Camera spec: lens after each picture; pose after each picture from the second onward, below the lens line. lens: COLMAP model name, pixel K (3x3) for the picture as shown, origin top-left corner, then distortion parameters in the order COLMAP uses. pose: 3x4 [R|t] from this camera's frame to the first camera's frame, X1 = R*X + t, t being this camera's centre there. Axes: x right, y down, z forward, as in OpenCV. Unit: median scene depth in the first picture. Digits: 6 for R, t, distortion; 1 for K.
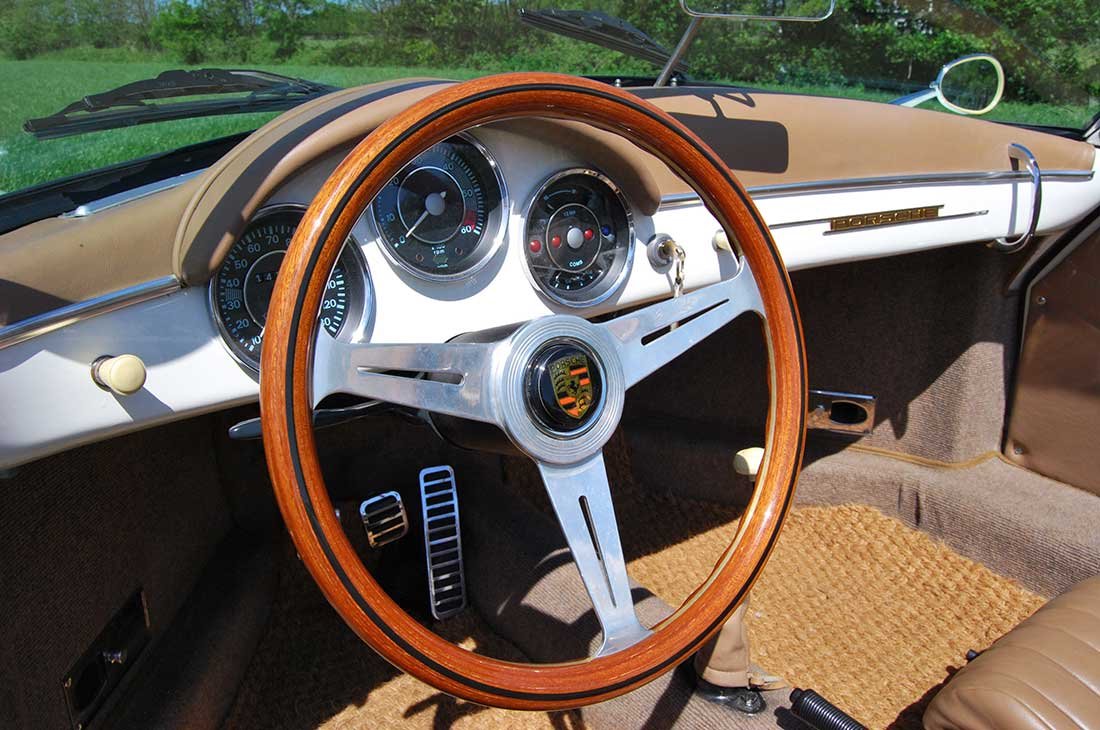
lens RADIAL K [[847.7, 0, 556.8], [0, 847.7, 361.0], [0, 0, 1]] dist [-0.094178, 0.032251]
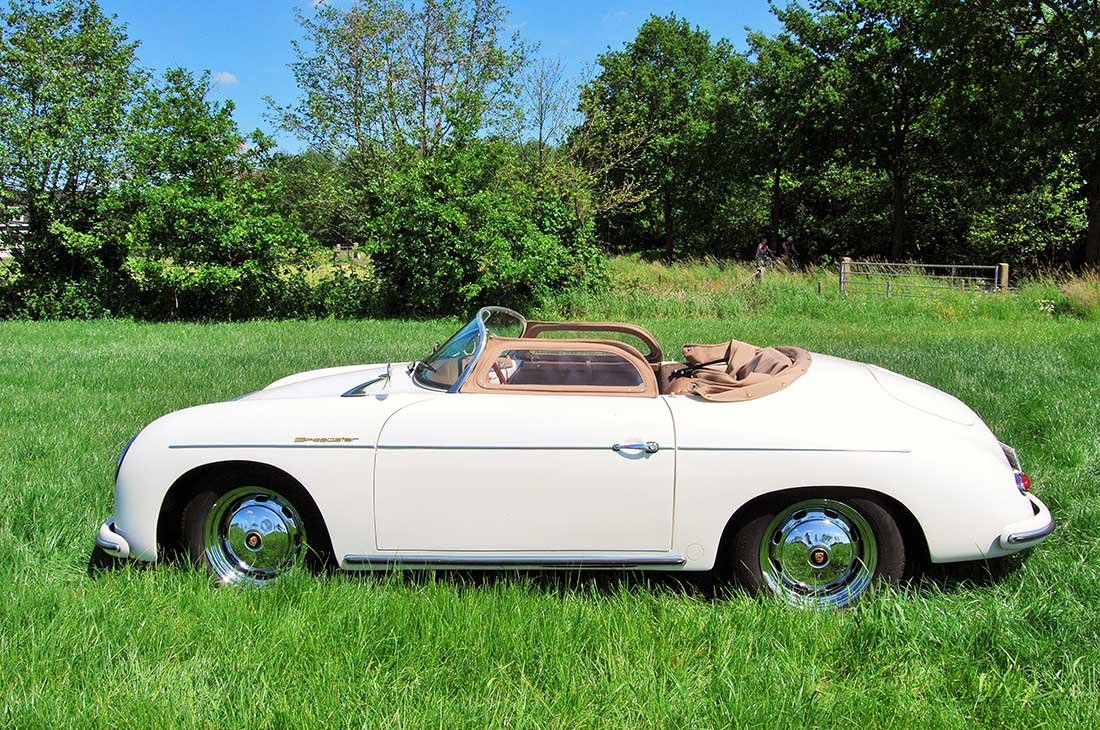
lens RADIAL K [[930.7, 0, 550.0], [0, 930.7, 365.0], [0, 0, 1]] dist [-0.081027, 0.011764]
pose [[0.671156, -0.086109, 0.736298, -2.144976], [0.268739, 0.953930, -0.133403, 0.357365], [-0.690890, 0.287406, 0.663377, -1.805362]]
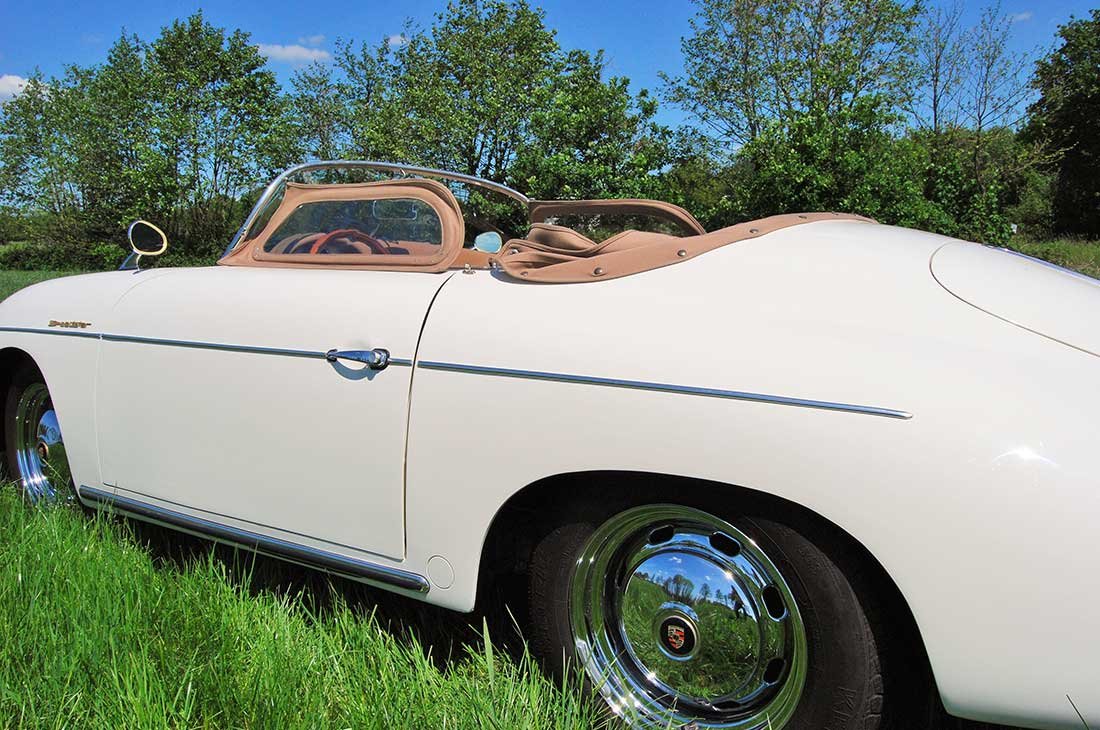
lens RADIAL K [[858.4, 0, 550.0], [0, 858.4, 365.0], [0, 0, 1]] dist [-0.098551, 0.036941]
pose [[0.940909, -0.048647, 0.335147, -0.236406], [0.122093, 0.971805, -0.201711, 0.600295], [-0.315885, 0.230711, 0.920320, -1.442783]]
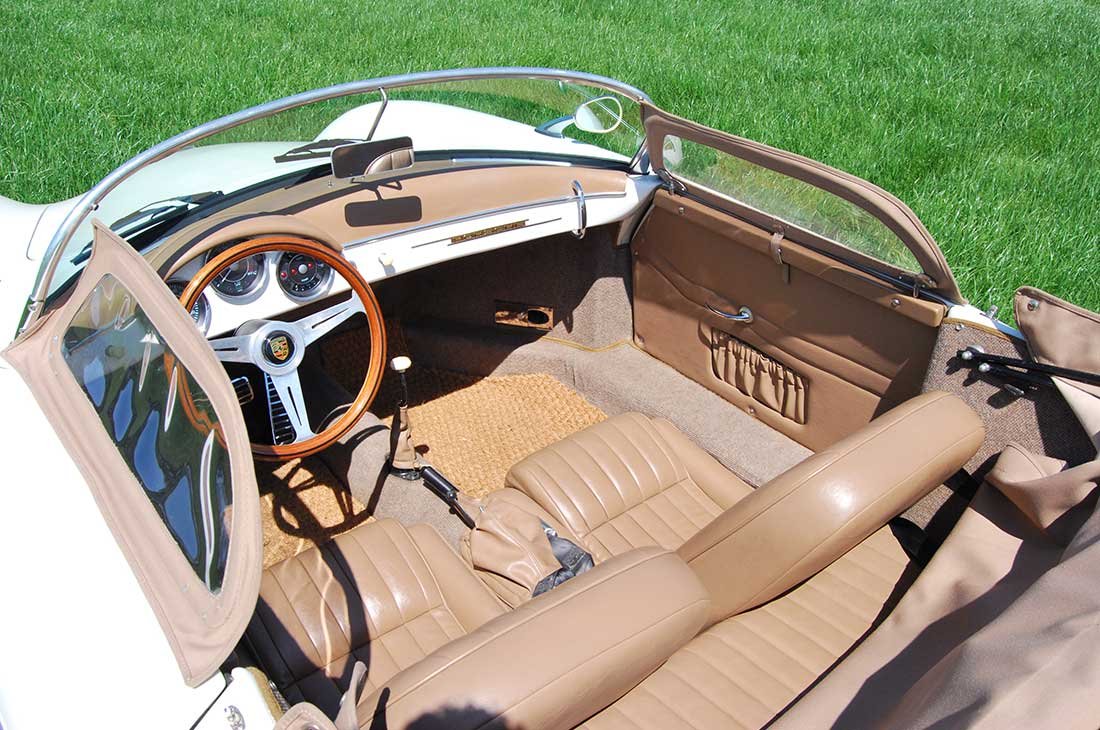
lens RADIAL K [[930.7, 0, 550.0], [0, 930.7, 365.0], [0, 0, 1]] dist [-0.081027, 0.011764]
pose [[0.997845, -0.026345, 0.060089, 0.286126], [0.015192, 0.983729, 0.179018, -0.178885], [-0.063827, -0.177719, 0.982009, -0.820700]]
